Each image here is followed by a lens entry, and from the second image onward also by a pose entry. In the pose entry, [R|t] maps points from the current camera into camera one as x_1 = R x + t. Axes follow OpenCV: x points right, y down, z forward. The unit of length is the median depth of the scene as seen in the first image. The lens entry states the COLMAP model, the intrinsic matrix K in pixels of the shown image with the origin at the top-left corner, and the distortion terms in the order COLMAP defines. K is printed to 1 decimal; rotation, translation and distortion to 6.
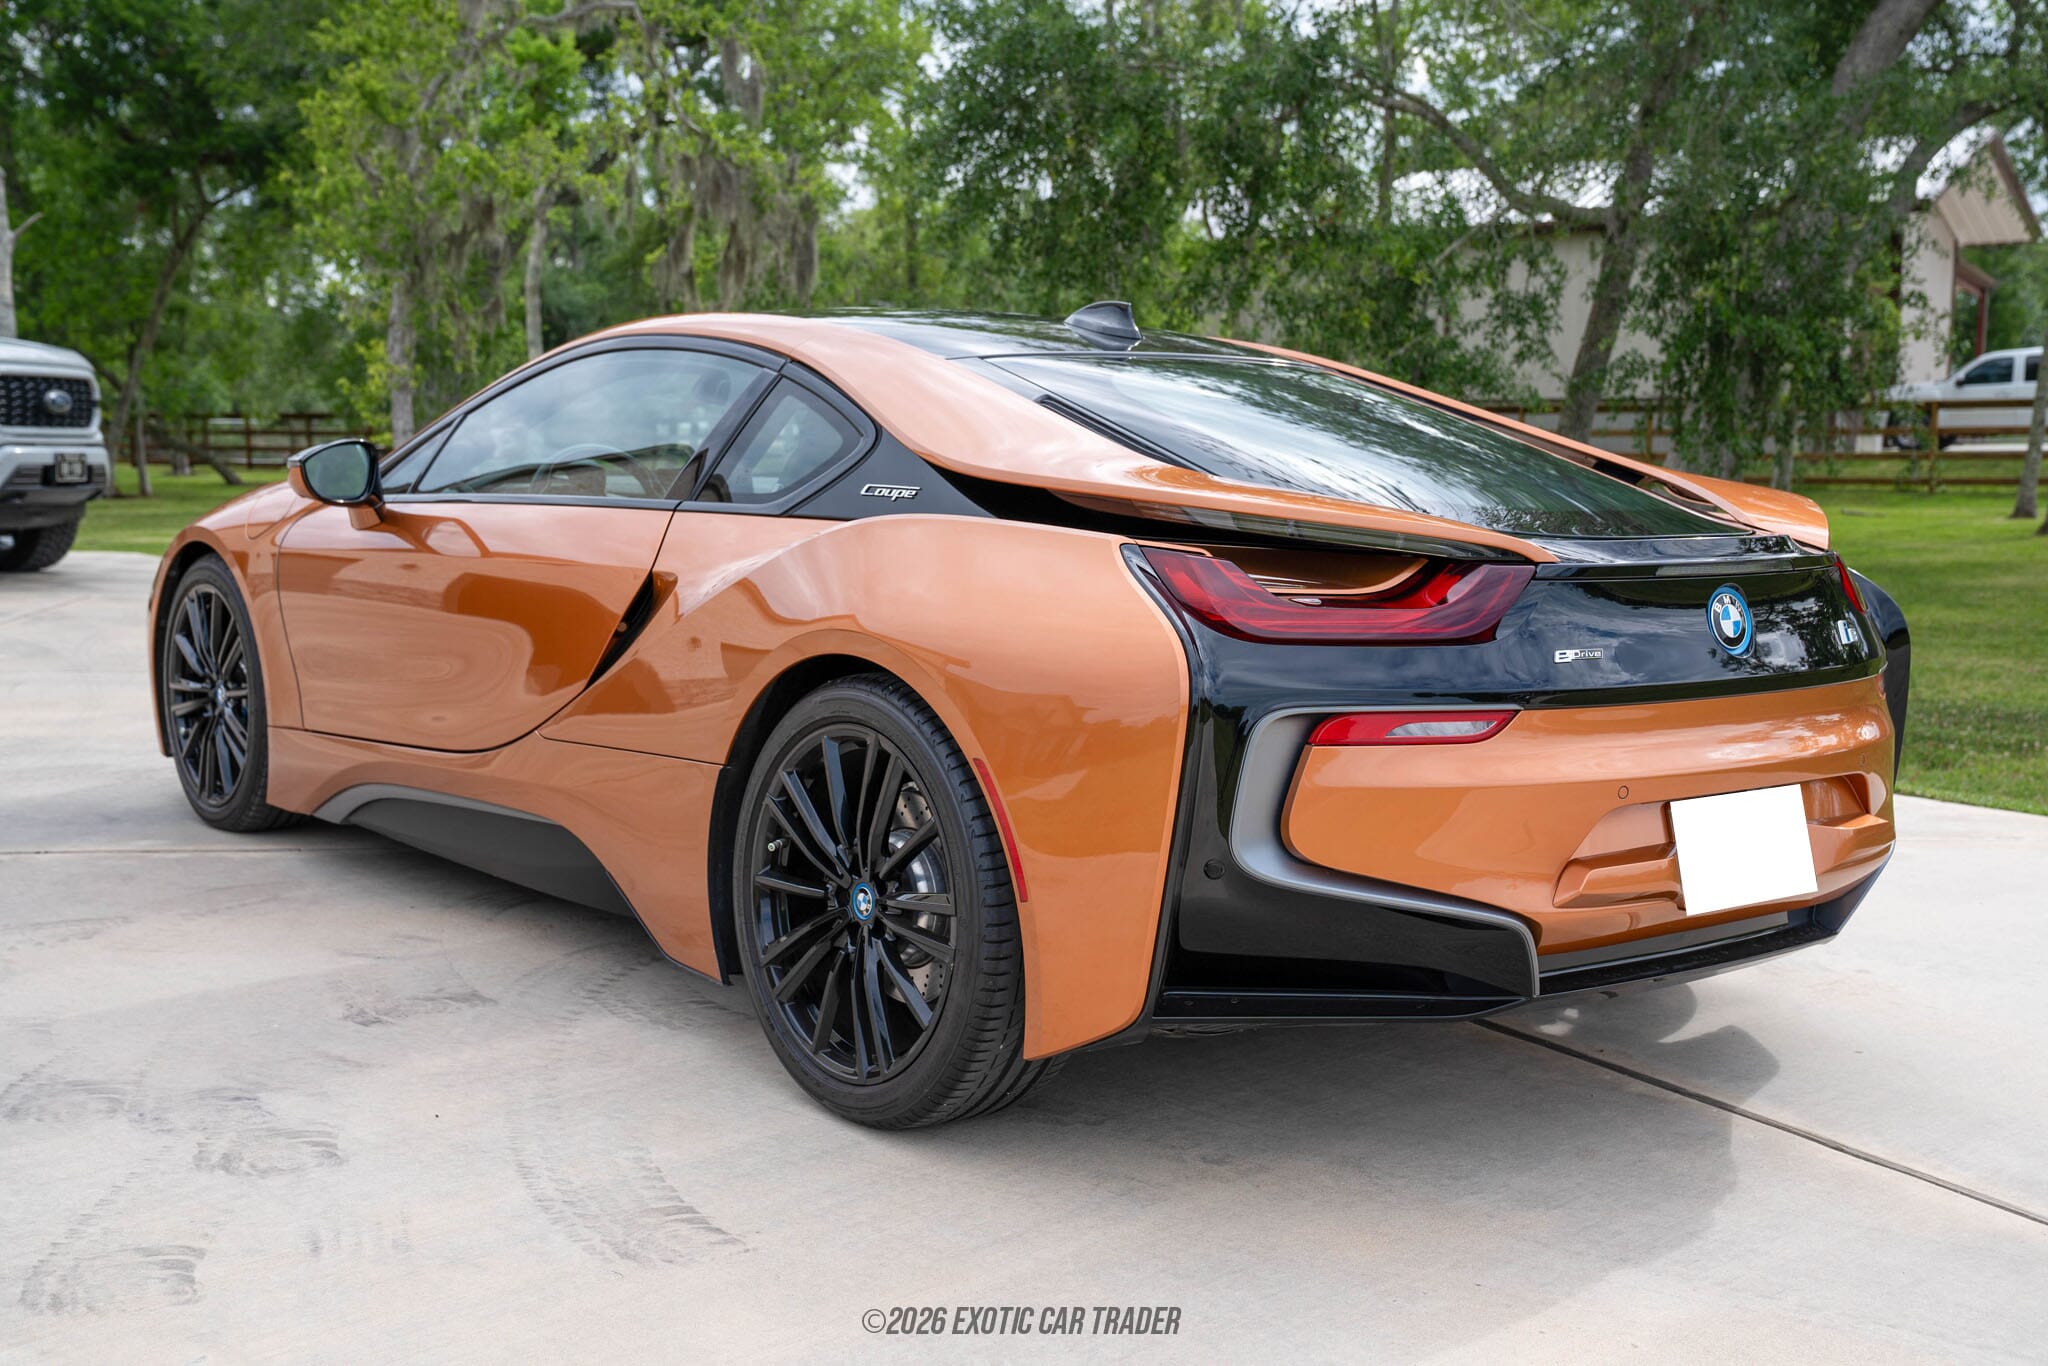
lens RADIAL K [[2324.5, 0, 1024.0], [0, 2324.5, 683.0], [0, 0, 1]] dist [0.026404, 0.017902]
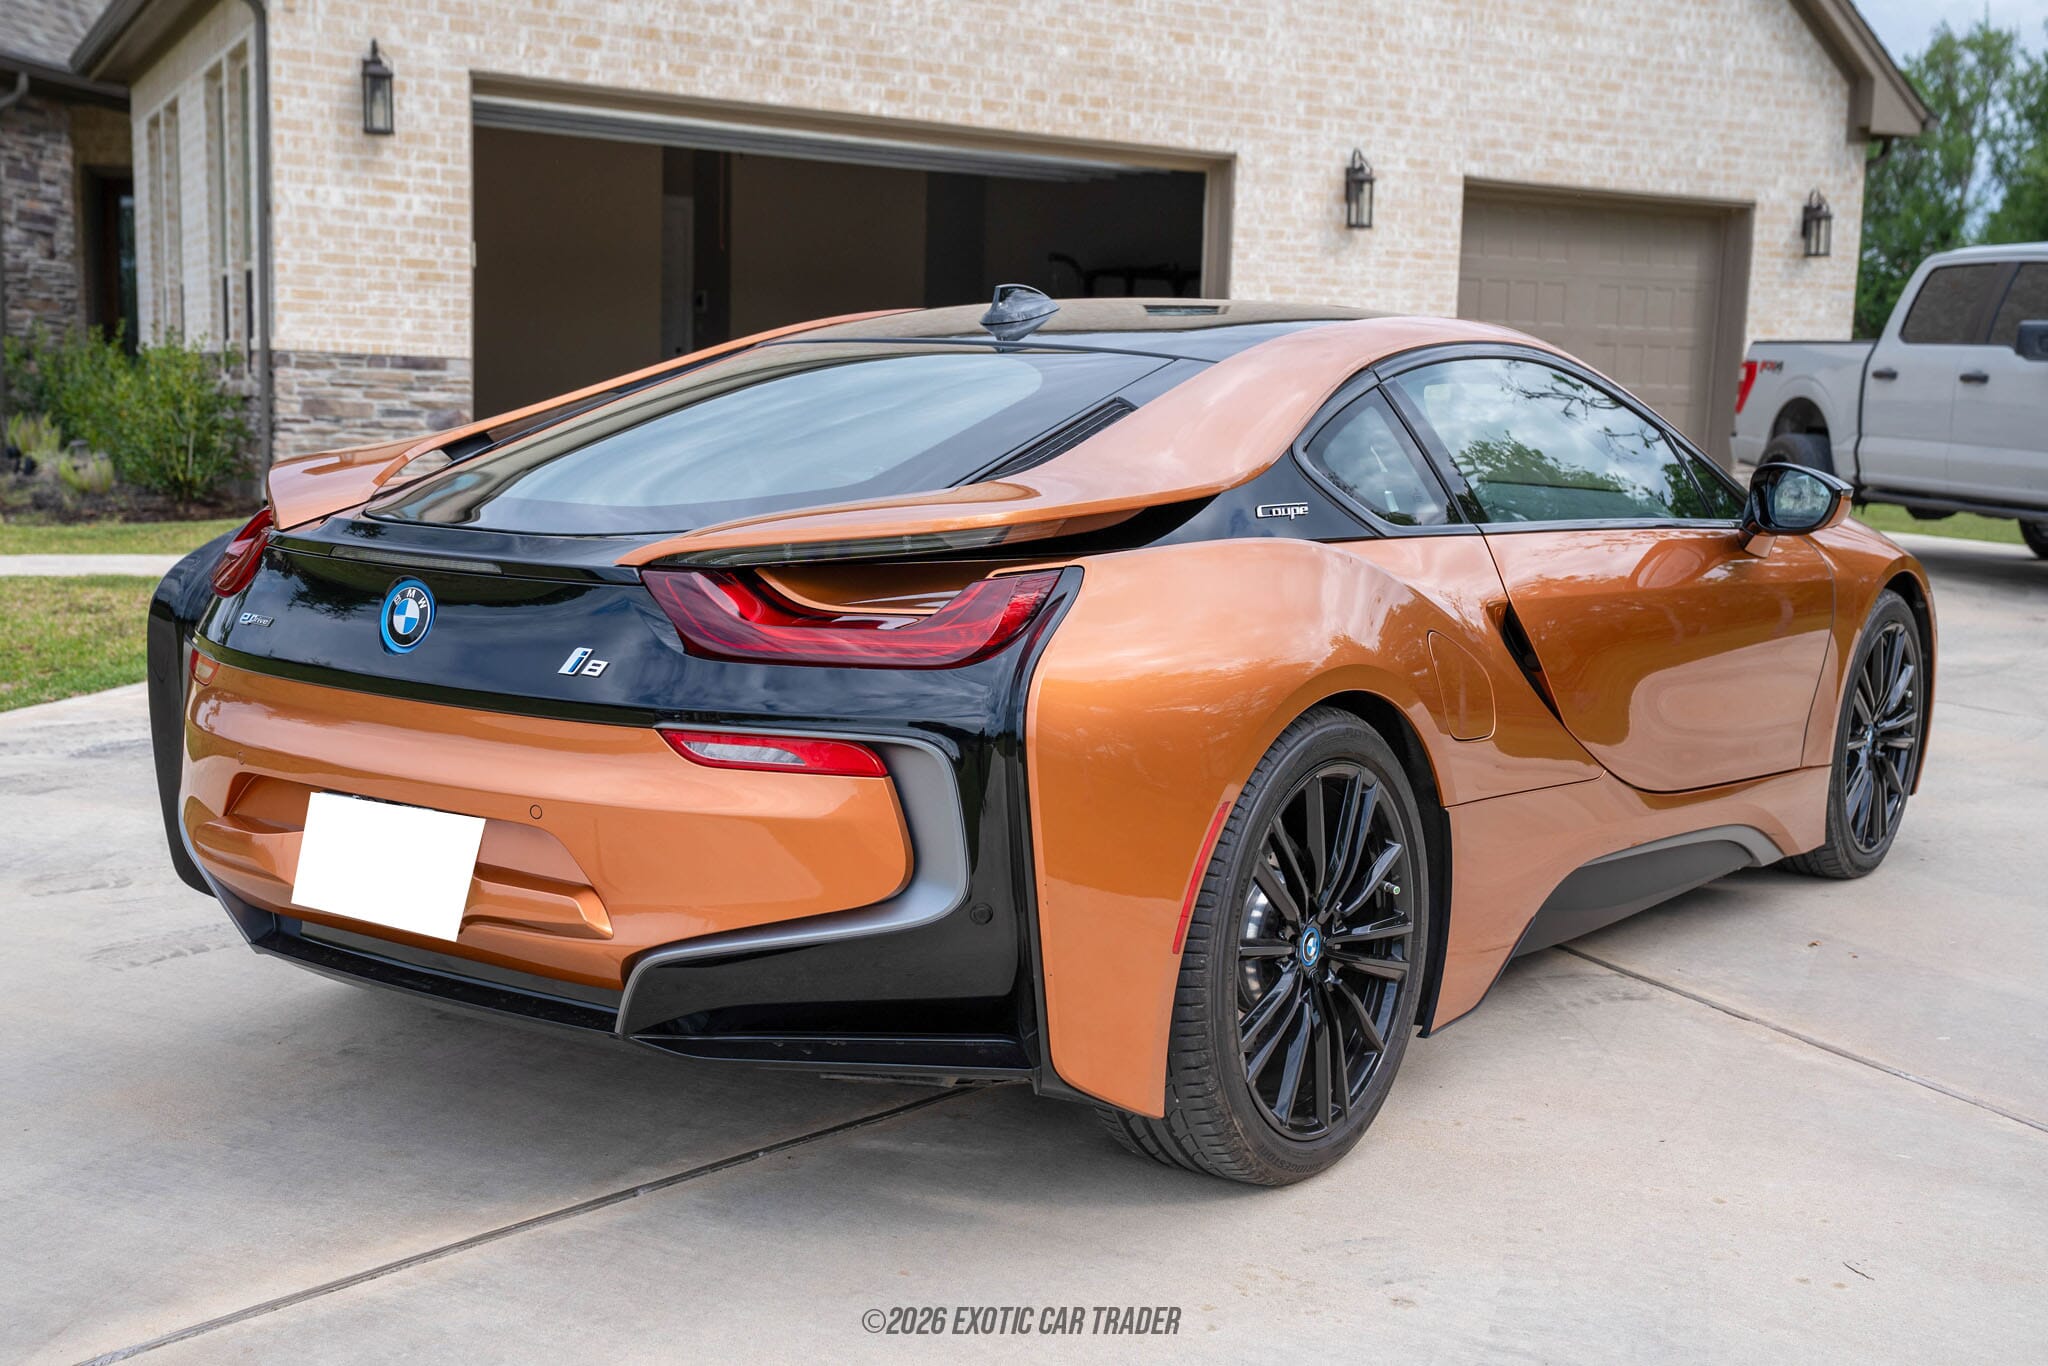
lens RADIAL K [[2486.8, 0, 1024.0], [0, 2486.8, 683.0], [0, 0, 1]] dist [0.091619, 0.025313]
pose [[0.288302, 0.119468, -0.950058, 1.359391], [-0.138290, 0.986979, 0.082146, -0.119384], [0.947501, 0.107701, 0.301069, 0.963974]]
